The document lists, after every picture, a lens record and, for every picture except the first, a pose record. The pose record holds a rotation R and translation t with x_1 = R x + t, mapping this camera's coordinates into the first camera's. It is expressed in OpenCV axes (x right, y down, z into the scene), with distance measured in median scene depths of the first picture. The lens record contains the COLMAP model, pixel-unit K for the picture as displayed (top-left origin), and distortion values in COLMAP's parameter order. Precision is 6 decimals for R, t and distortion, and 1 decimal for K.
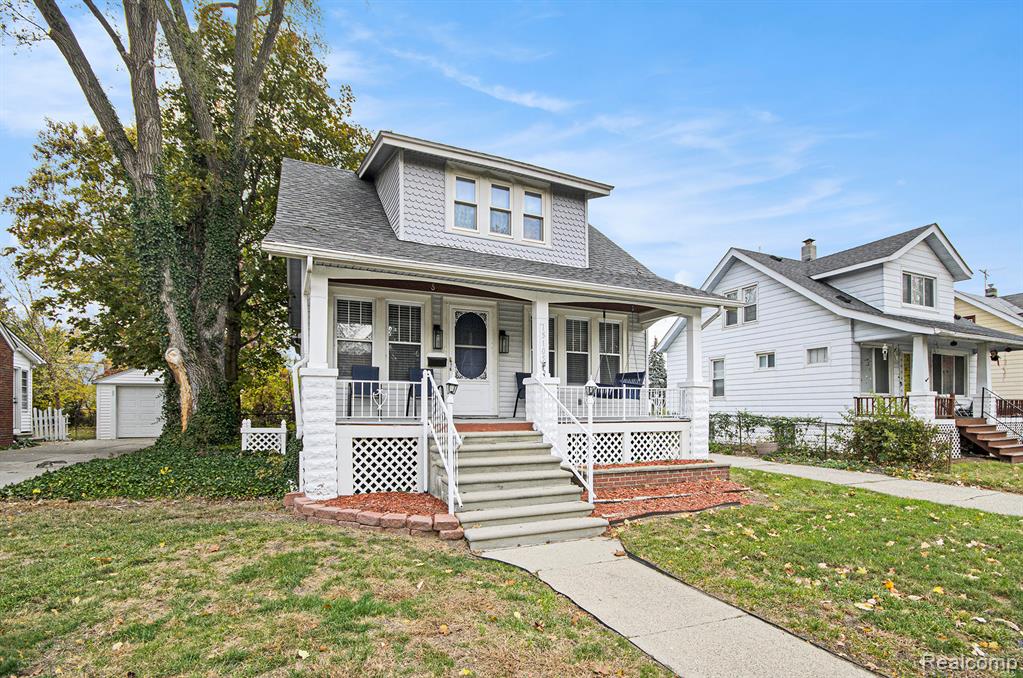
lens RADIAL K [[483.9, 0, 509.1], [0, 483.9, 412.2], [0, 0, 1]] dist [-0.001719, -0.000687]
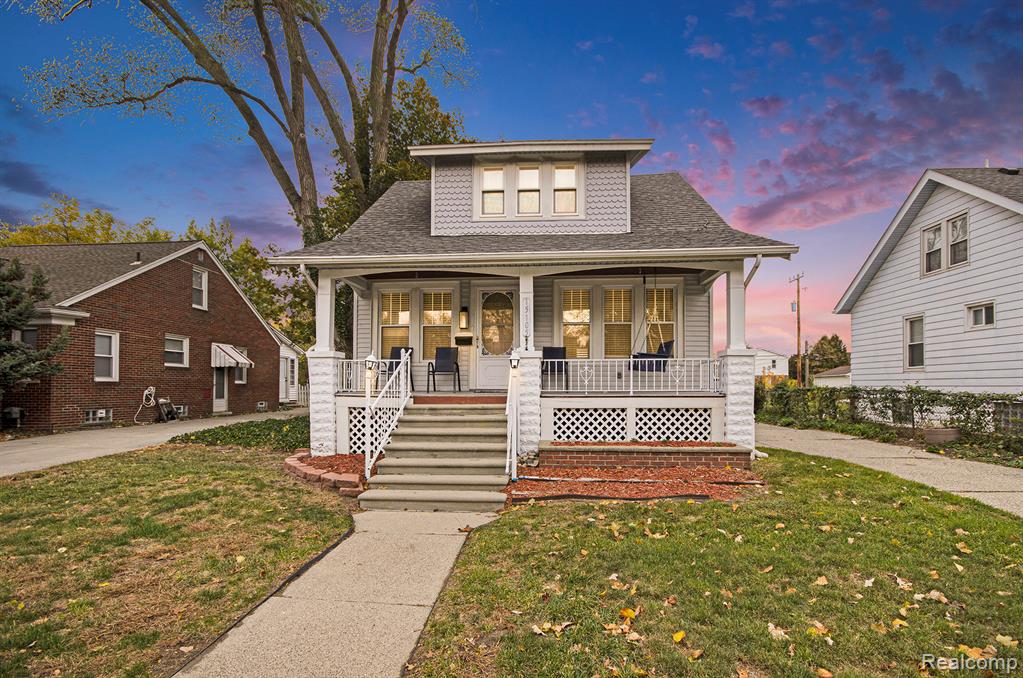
lens RADIAL K [[458.6, 0, 512.4], [0, 458.6, 385.5], [0, 0, 1]] dist [-0.003516, -0.000391]
pose [[0.883998, -0.001867, -0.467487, 0.446818], [-0.000321, 0.999989, -0.004600, 0.002721], [0.467490, 0.004217, 0.883988, 0.132687]]
